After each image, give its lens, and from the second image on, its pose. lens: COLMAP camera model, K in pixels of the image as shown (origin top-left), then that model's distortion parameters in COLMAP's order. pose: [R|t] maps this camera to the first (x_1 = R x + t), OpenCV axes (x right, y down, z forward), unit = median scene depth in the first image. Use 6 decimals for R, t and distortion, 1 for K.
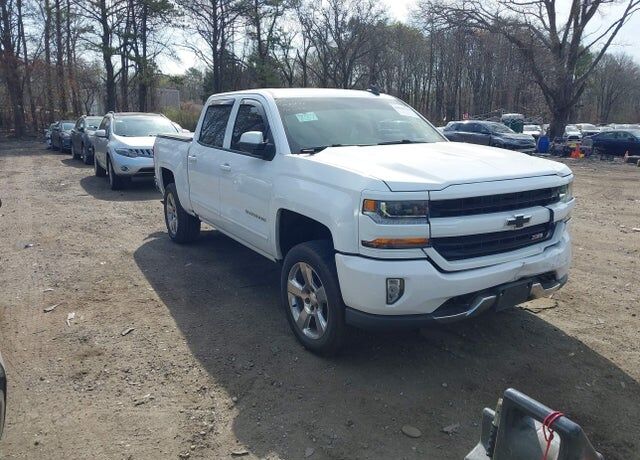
lens RADIAL K [[577.6, 0, 320.0], [0, 577.6, 230.0], [0, 0, 1]] dist [0.006413, 0.002580]
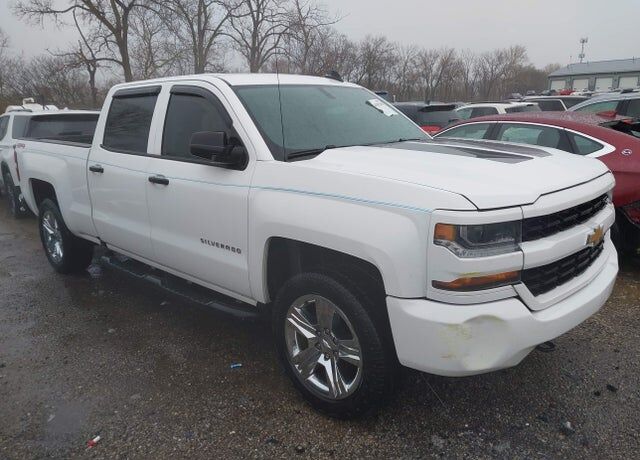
lens RADIAL K [[577.6, 0, 320.0], [0, 577.6, 230.0], [0, 0, 1]] dist [0.006413, 0.002580]
pose [[0.960773, -0.068798, 0.268667, -0.247277], [0.065324, 0.997625, 0.021862, -0.068340], [-0.269532, -0.003454, 0.962985, 0.342354]]
